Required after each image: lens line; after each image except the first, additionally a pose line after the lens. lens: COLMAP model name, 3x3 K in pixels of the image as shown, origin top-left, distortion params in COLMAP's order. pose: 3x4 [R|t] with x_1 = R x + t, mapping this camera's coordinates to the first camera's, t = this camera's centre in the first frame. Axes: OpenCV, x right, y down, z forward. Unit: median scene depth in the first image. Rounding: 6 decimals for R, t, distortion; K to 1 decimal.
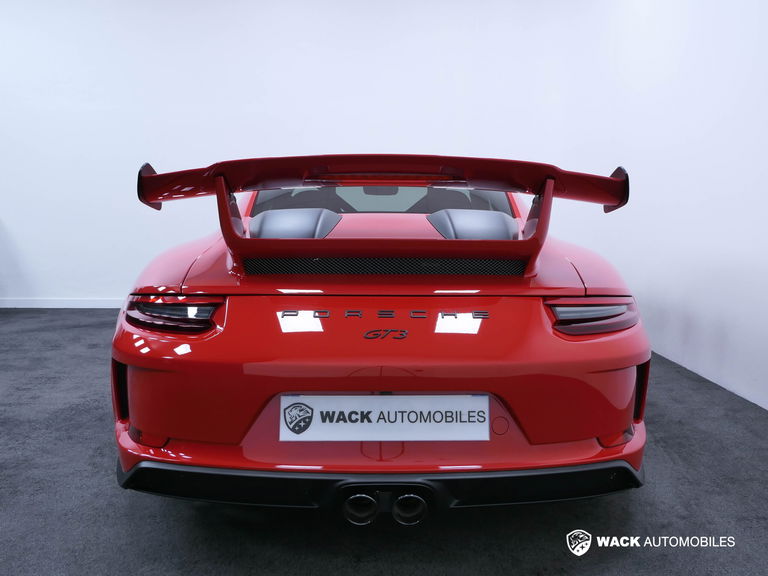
lens RADIAL K [[584.7, 0, 384.0], [0, 584.7, 288.0], [0, 0, 1]] dist [-0.000733, -0.000117]
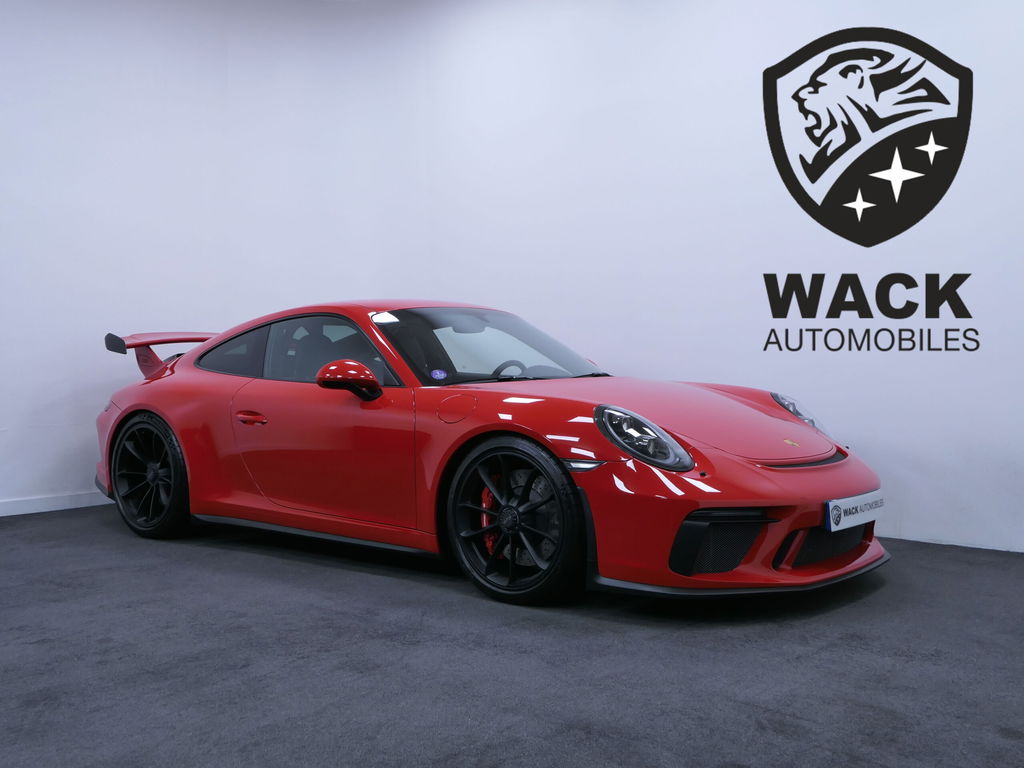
lens RADIAL K [[983.1, 0, 512.0], [0, 983.1, 384.0], [0, 0, 1]] dist [0.000317, 0.000623]
pose [[0.973996, 0.001462, -0.226558, -0.030584], [0.054636, 0.968952, 0.241137, 0.038012], [0.219877, -0.247245, 0.943676, 0.128921]]
